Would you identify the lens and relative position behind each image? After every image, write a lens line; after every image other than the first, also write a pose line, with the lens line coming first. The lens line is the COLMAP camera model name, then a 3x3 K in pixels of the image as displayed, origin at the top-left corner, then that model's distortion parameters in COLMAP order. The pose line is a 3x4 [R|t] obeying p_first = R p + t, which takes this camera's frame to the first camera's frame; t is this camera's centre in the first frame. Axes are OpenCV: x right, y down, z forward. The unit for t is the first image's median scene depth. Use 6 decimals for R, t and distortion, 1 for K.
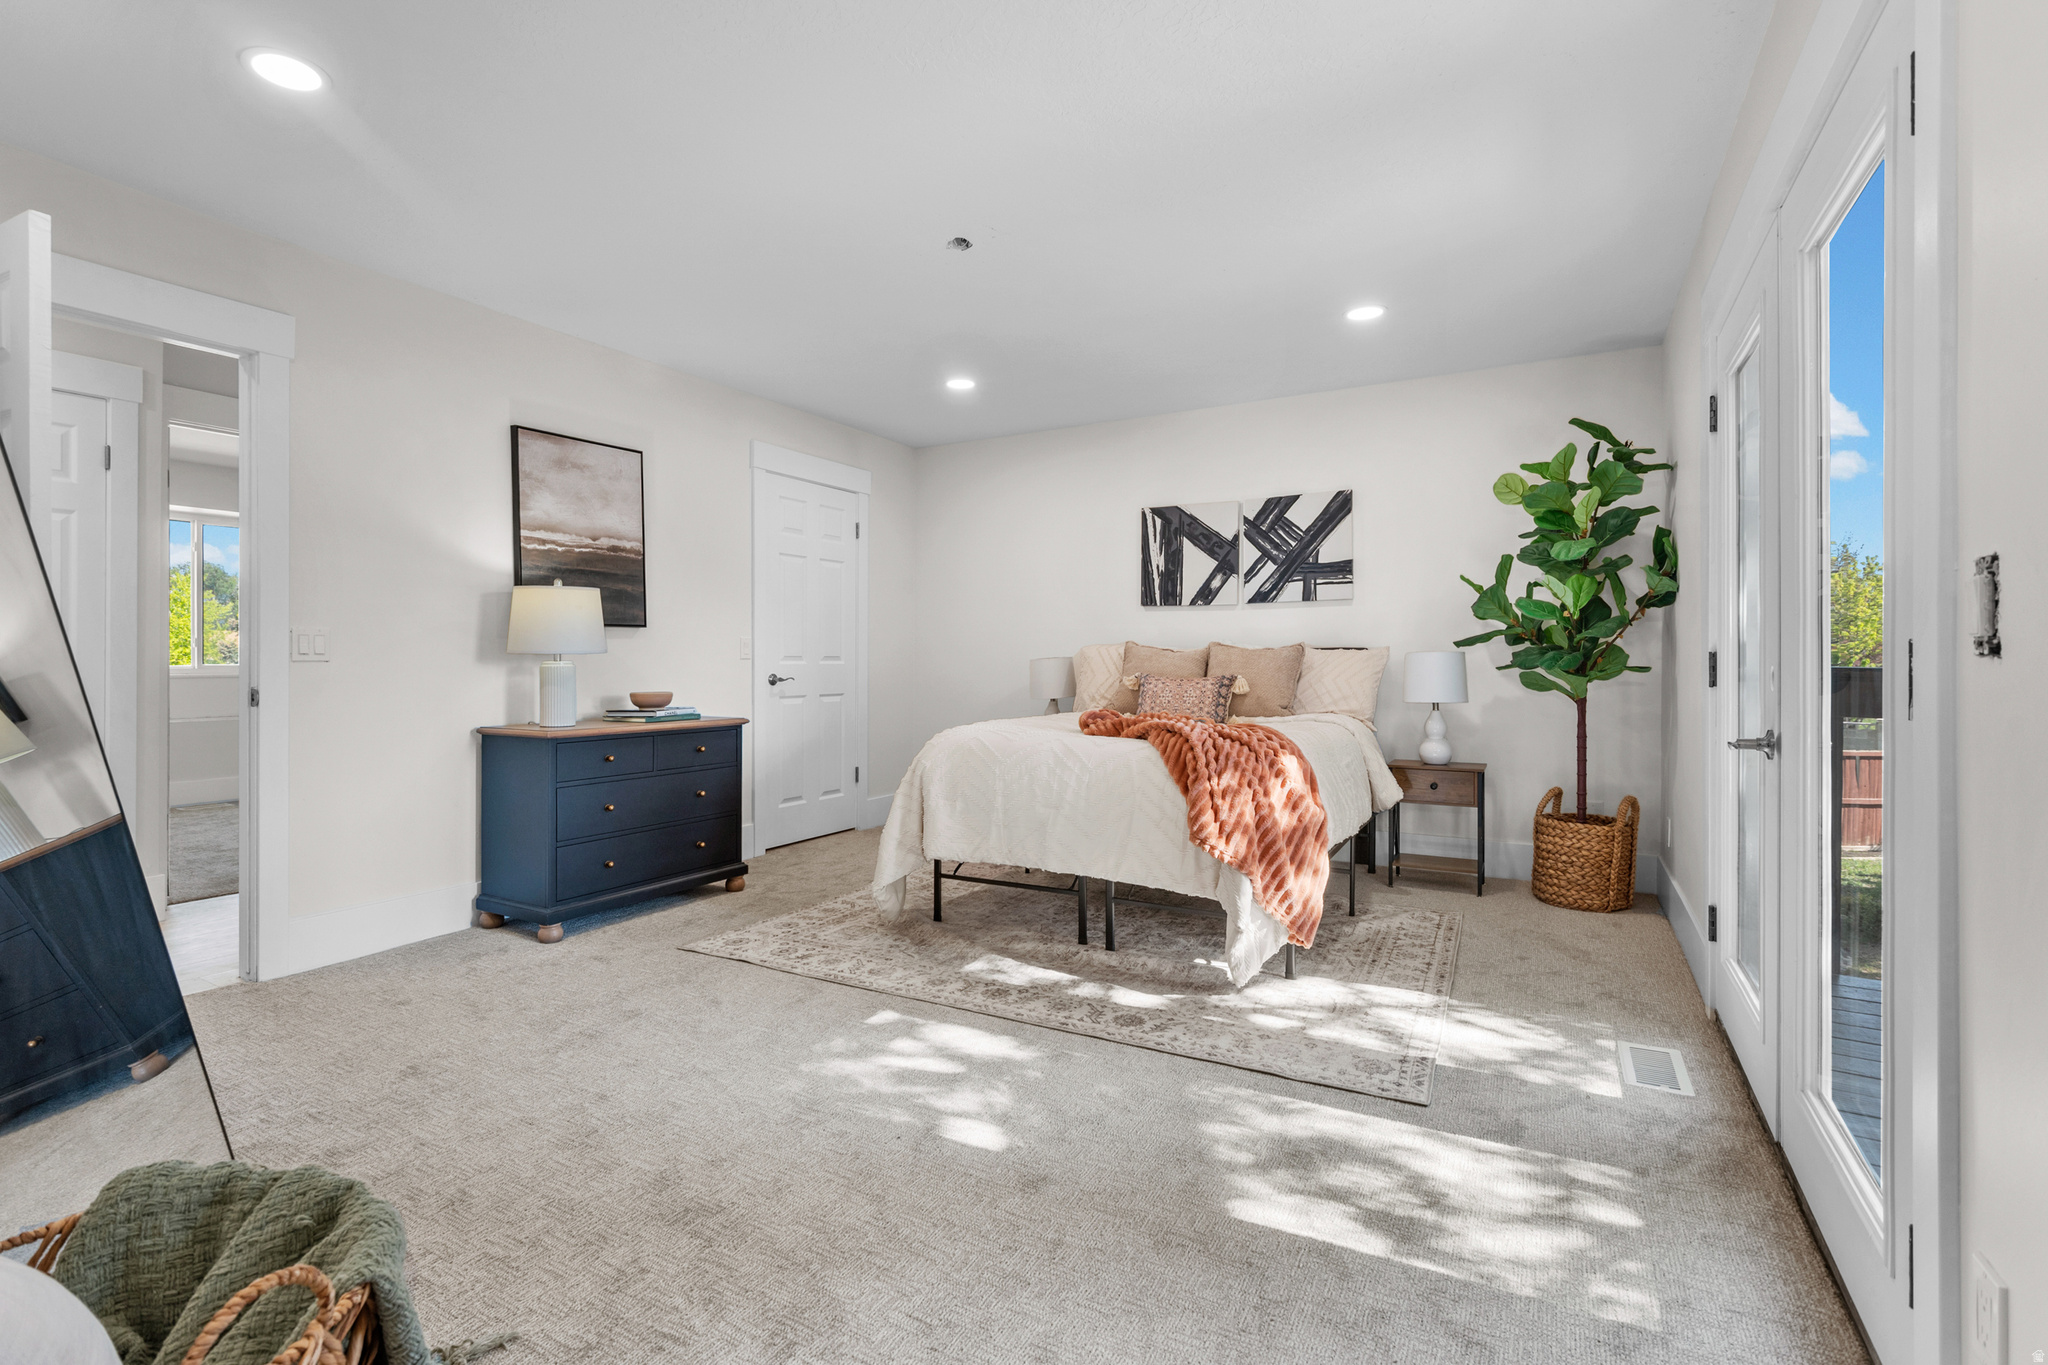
lens RADIAL K [[932.1, 0, 1021.8], [0, 932.1, 660.8], [0, 0, 1]] dist [0.002389, 0.000099]
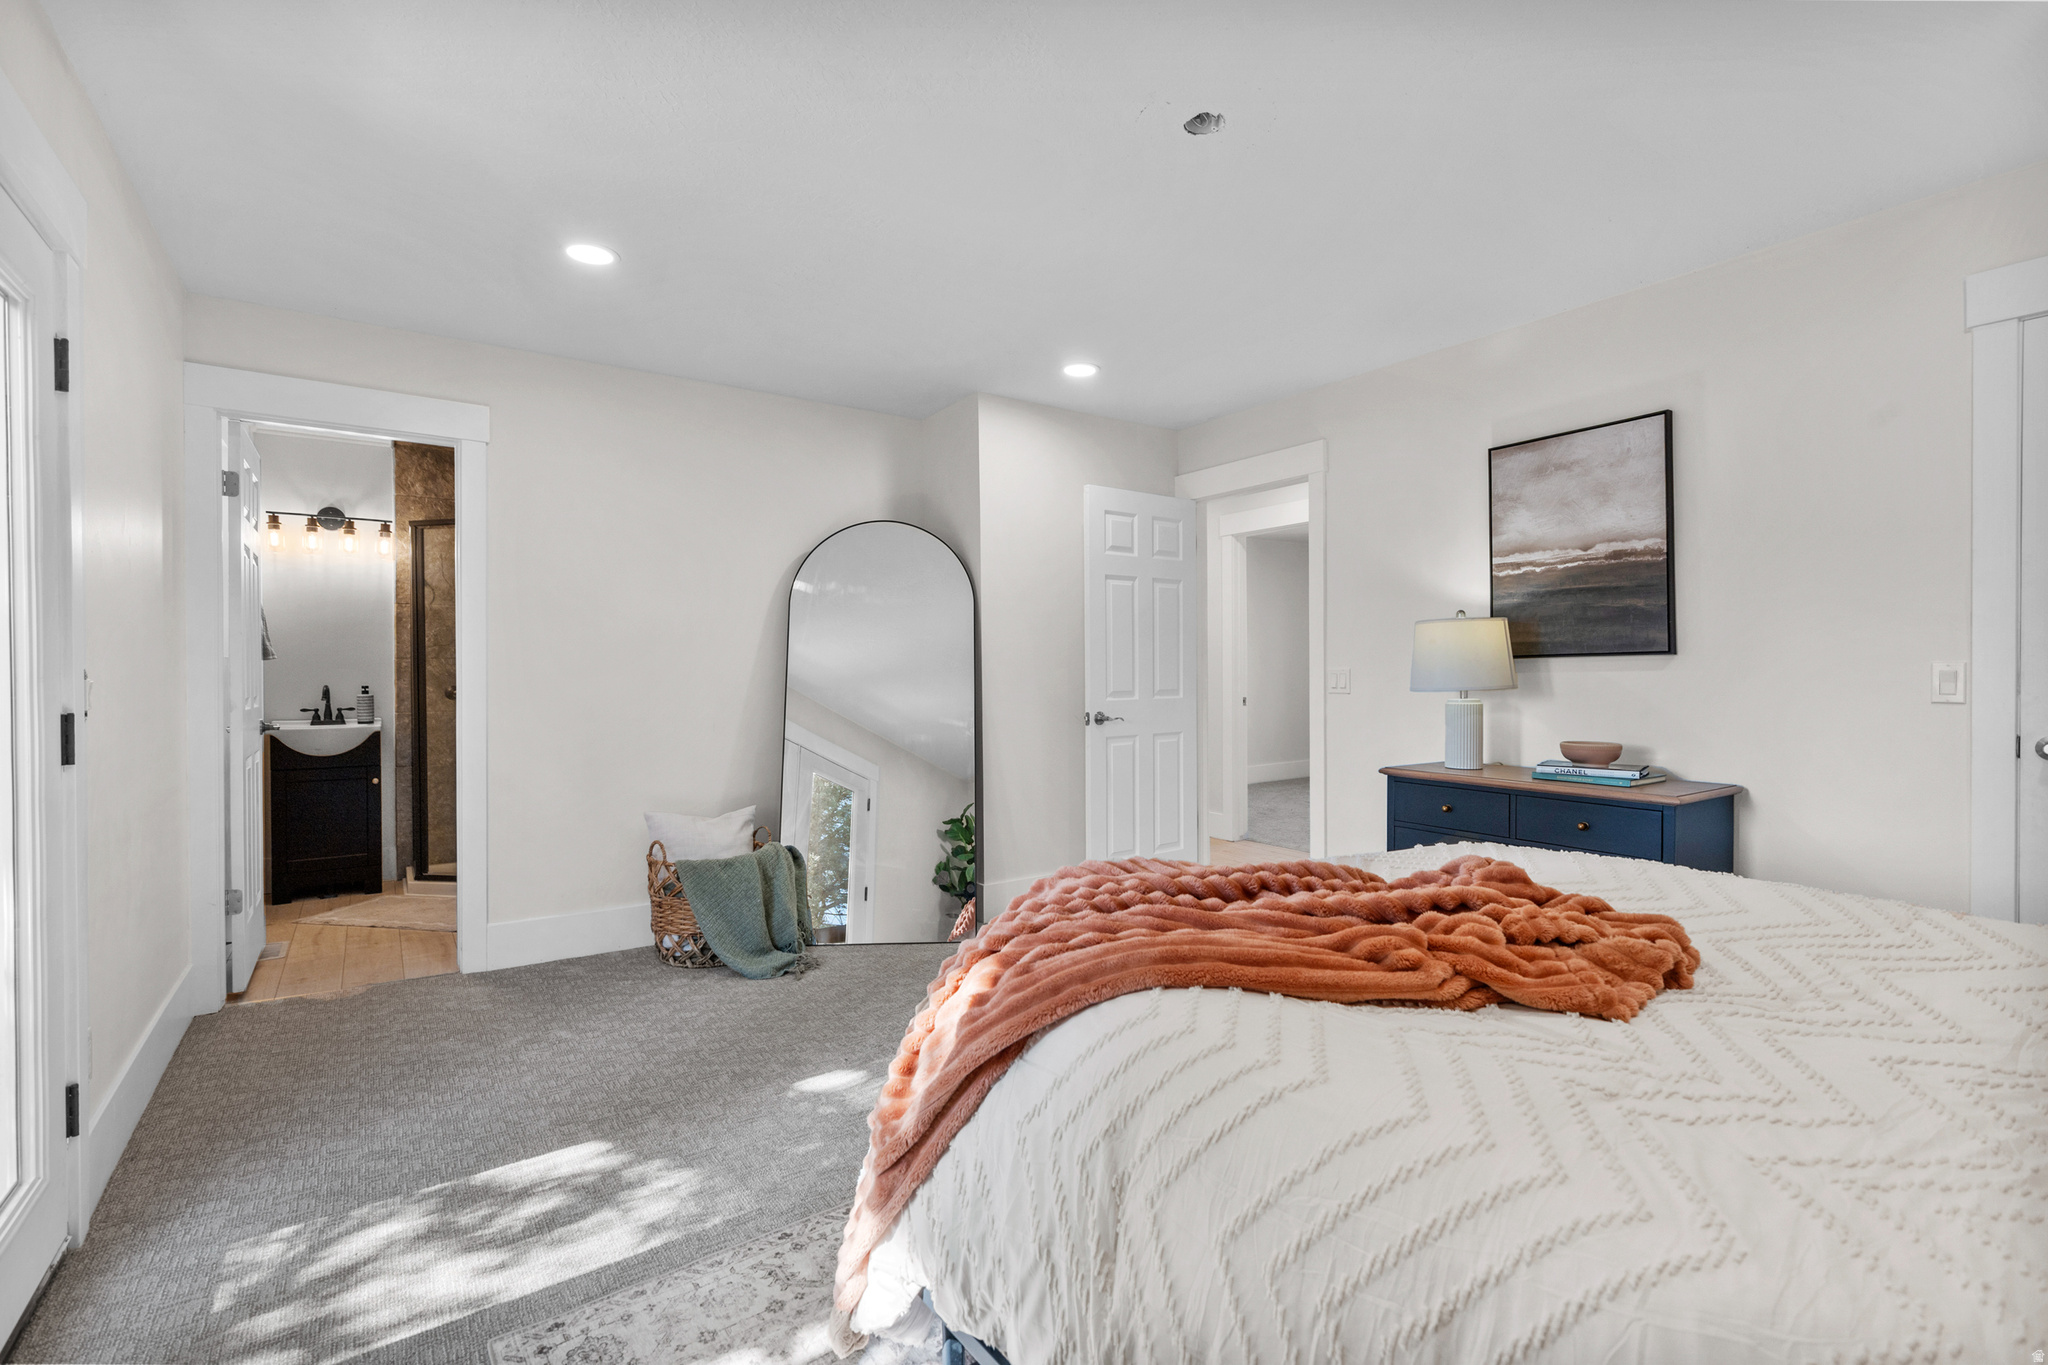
lens RADIAL K [[930.6, 0, 1024.0], [0, 930.6, 682.5], [0, 0, 1]] dist [0.003084, 0.000174]
pose [[-0.447817, 0.027723, -0.893696, 0.511942], [0.013445, 0.999615, 0.024271, -0.042250], [0.894024, -0.001146, -0.448017, 0.971469]]
